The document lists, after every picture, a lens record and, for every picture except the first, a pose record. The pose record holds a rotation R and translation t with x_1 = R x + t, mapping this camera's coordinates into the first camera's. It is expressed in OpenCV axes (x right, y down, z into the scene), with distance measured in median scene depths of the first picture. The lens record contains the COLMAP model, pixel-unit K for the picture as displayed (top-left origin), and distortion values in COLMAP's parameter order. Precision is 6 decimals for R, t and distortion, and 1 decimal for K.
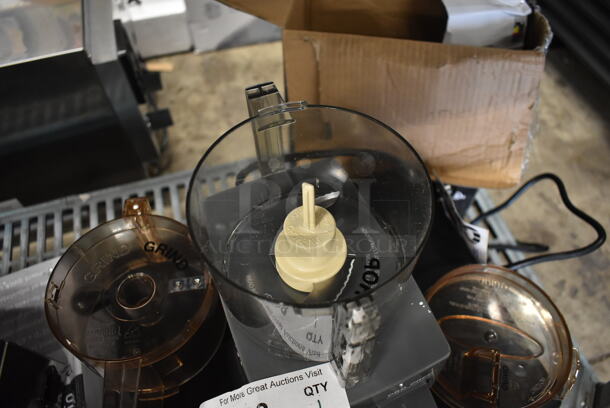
lens RADIAL K [[458.4, 0, 308.1], [0, 458.4, 202.1], [0, 0, 1]] dist [-0.028361, 0.004474]
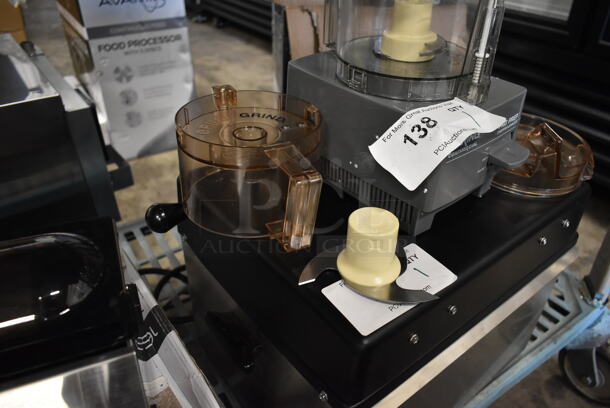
lens RADIAL K [[458.4, 0, 311.0], [0, 458.4, 202.2], [0, 0, 1]] dist [-0.028361, 0.004474]
pose [[0.945551, -0.150738, 0.288464, -0.452184], [0.240927, 0.920056, -0.308951, 0.559470], [-0.218833, 0.361627, 0.906277, 0.027078]]
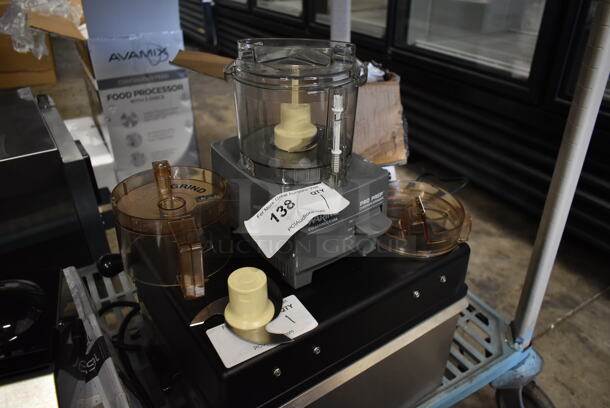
lens RADIAL K [[458.4, 0, 310.2], [0, 458.4, 202.8], [0, 0, 1]] dist [-0.028361, 0.004474]
pose [[0.962851, -0.114826, 0.244404, -0.243056], [0.202868, 0.904948, -0.374052, 0.623505], [-0.178222, 0.409738, 0.894624, -0.255278]]
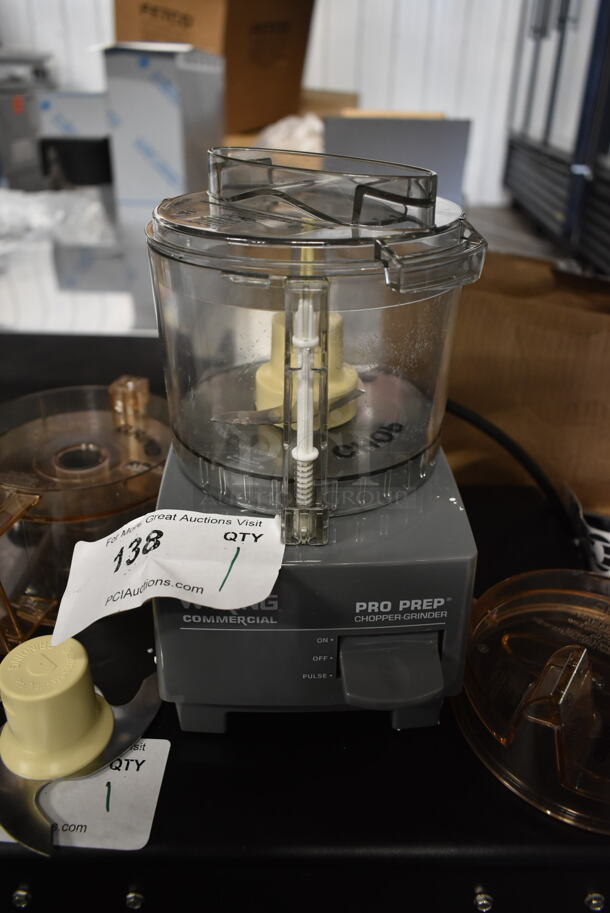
lens RADIAL K [[686.1, 0, 309.8], [0, 686.1, 450.9], [0, 0, 1]] dist [-0.028361, 0.004474]
pose [[0.940143, 0.195336, -0.279240, 0.206537], [-0.294684, 0.877534, -0.378281, 0.380015], [0.171151, 0.437925, 0.882569, 0.076314]]
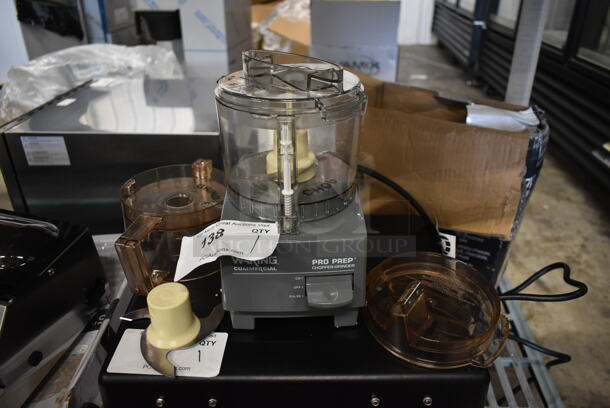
lens RADIAL K [[458.4, 0, 310.8], [0, 458.4, 205.8], [0, 0, 1]] dist [-0.028361, 0.004474]
pose [[0.943045, 0.181059, -0.279076, 0.319677], [-0.281988, 0.880152, -0.381859, 0.495806], [0.176490, 0.438806, 0.881079, -0.139282]]
